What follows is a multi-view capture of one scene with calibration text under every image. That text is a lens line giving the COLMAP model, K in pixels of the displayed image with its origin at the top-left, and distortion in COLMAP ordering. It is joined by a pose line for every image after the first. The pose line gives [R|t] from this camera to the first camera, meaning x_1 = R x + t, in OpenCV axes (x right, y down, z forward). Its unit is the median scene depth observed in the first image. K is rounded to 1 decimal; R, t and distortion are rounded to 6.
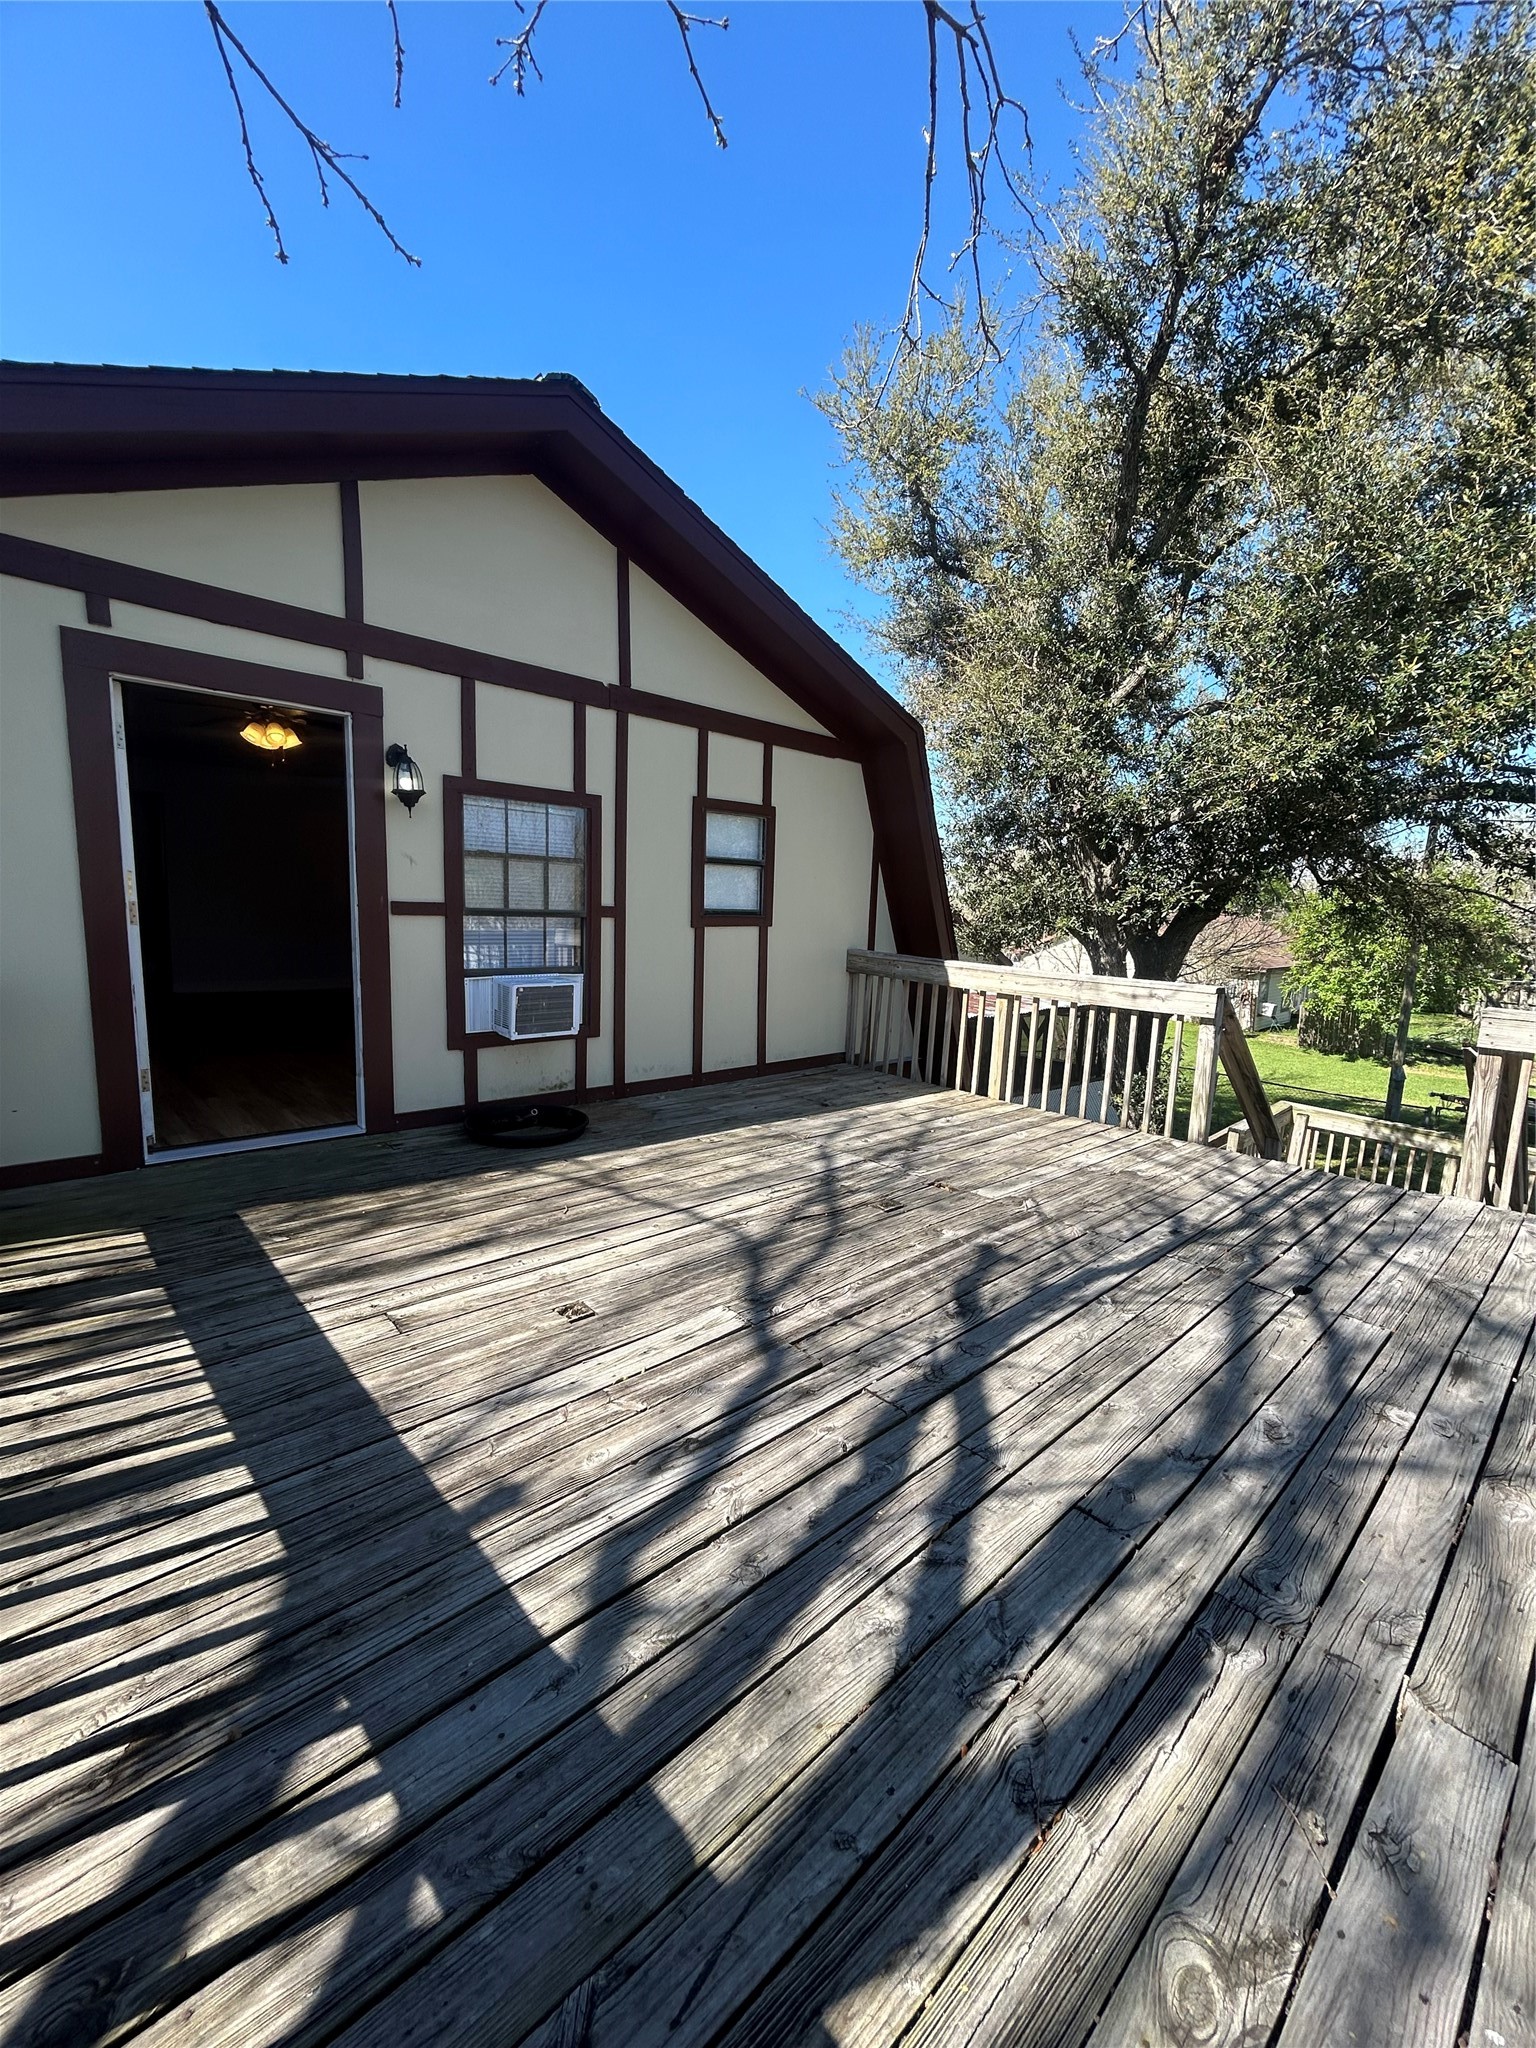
lens RADIAL K [[830.1, 0, 767.9], [0, 830.1, 1024.0], [0, 0, 1]] dist [0.001650, 0.000484]
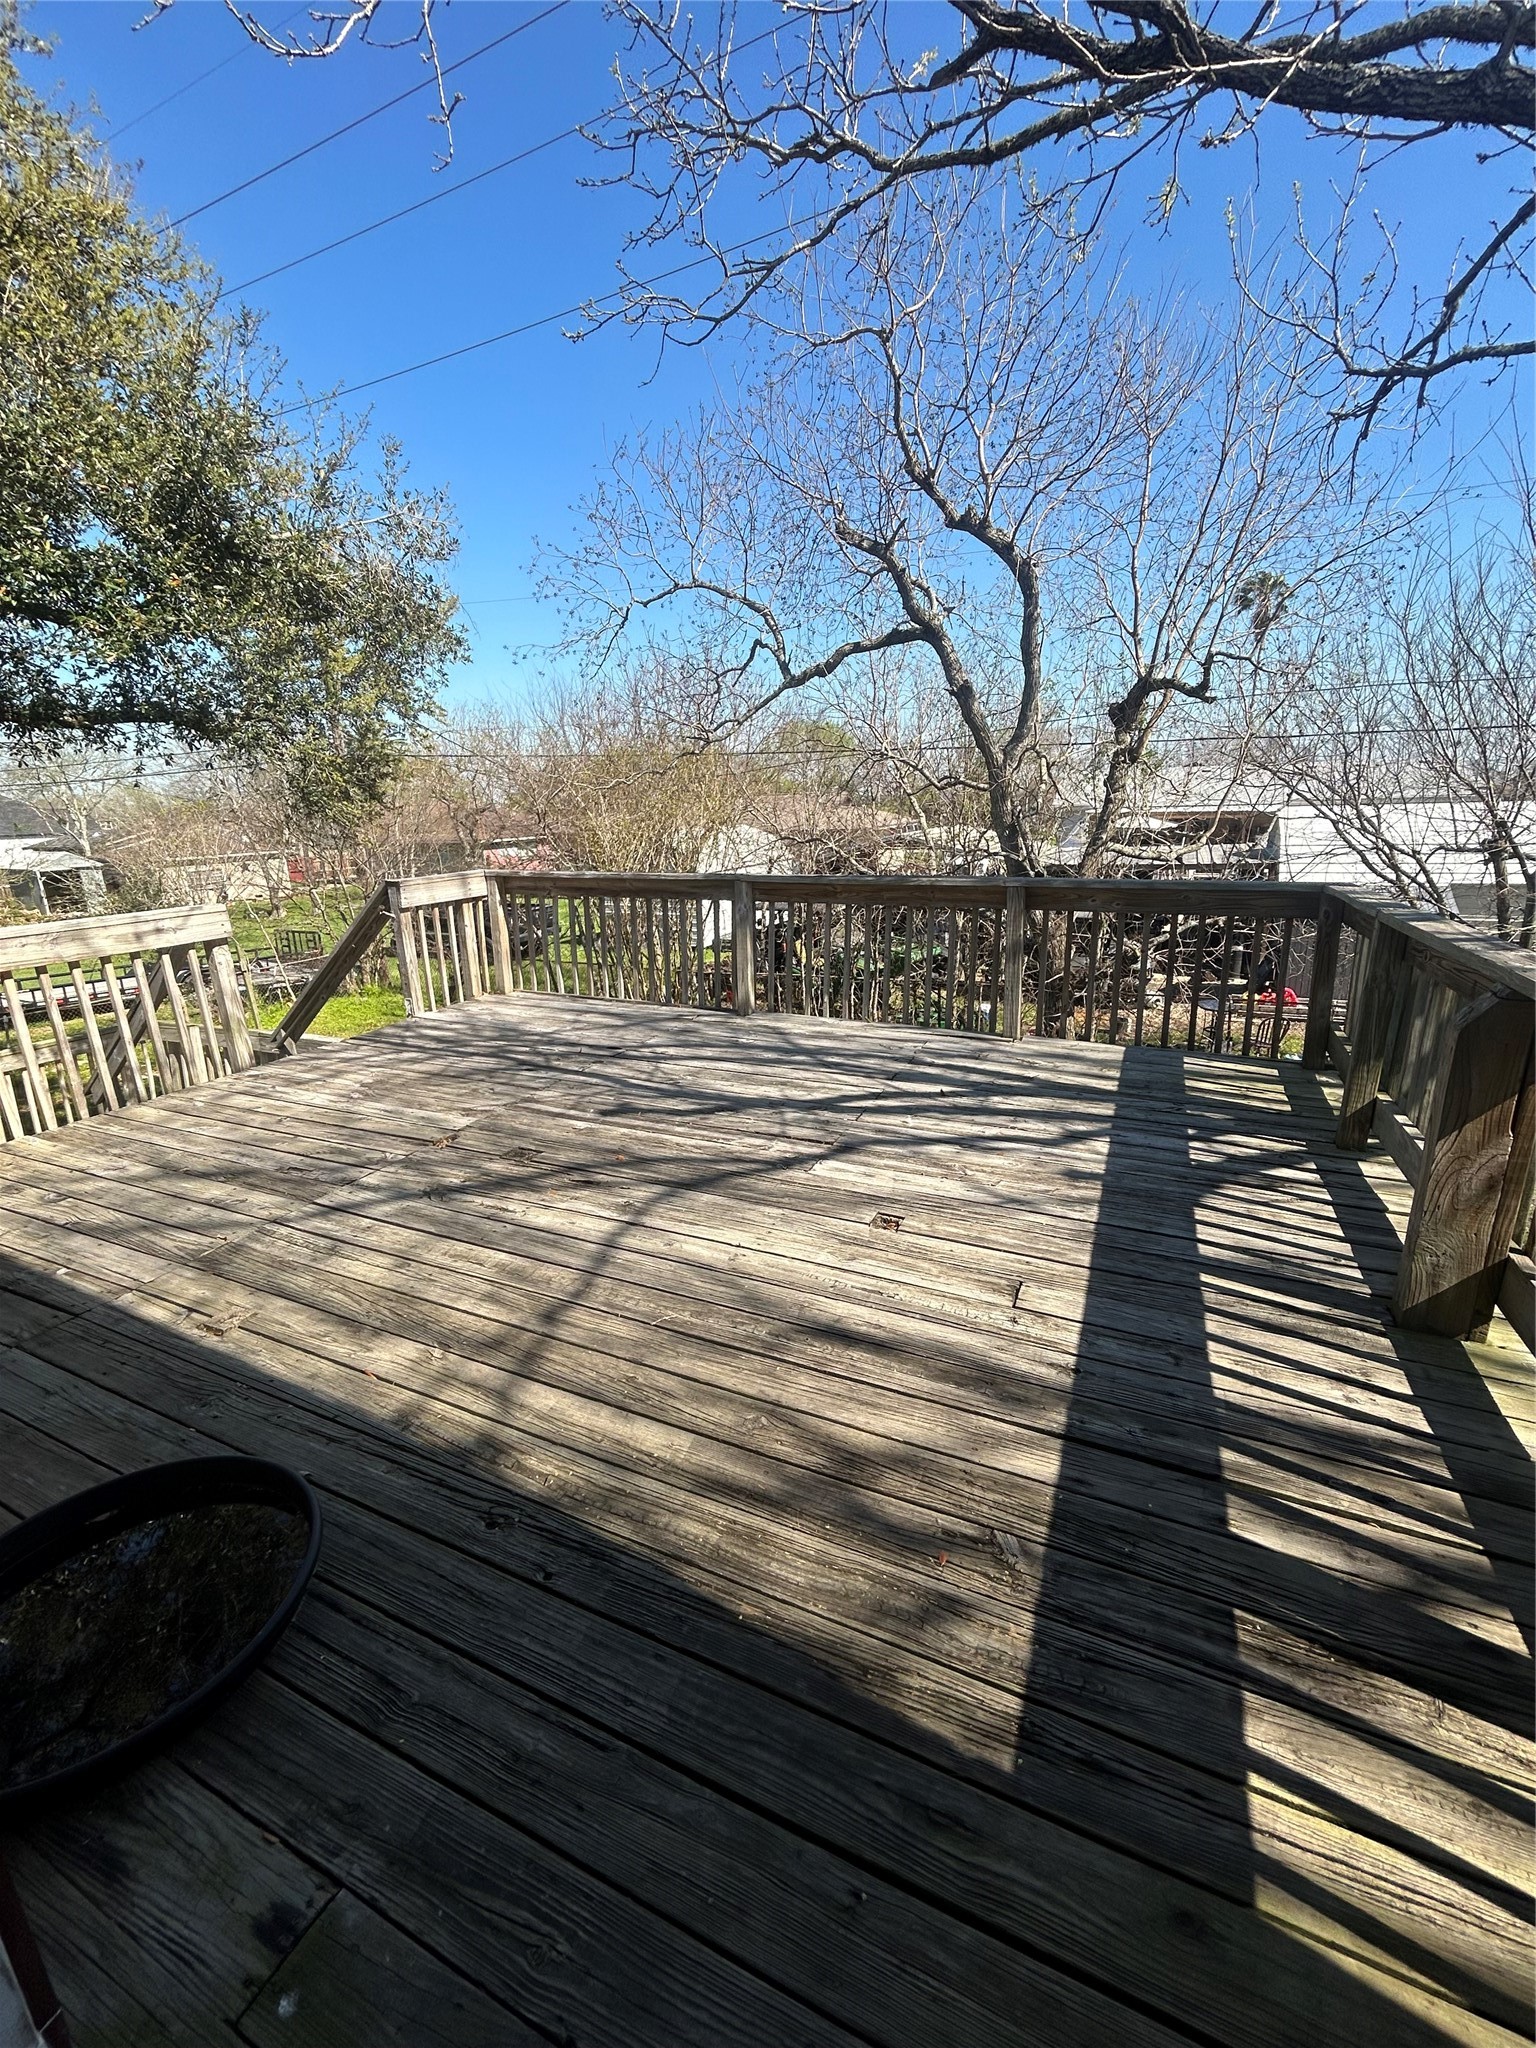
lens RADIAL K [[830.1, 0, 770.6], [0, 830.1, 1025.5], [0, 0, 1]] dist [0.001650, 0.000484]
pose [[-0.382605, -0.264316, 0.885297, -0.943981], [0.146969, 0.928592, 0.340758, -0.240904], [-0.912148, 0.260487, -0.316438, 1.271867]]
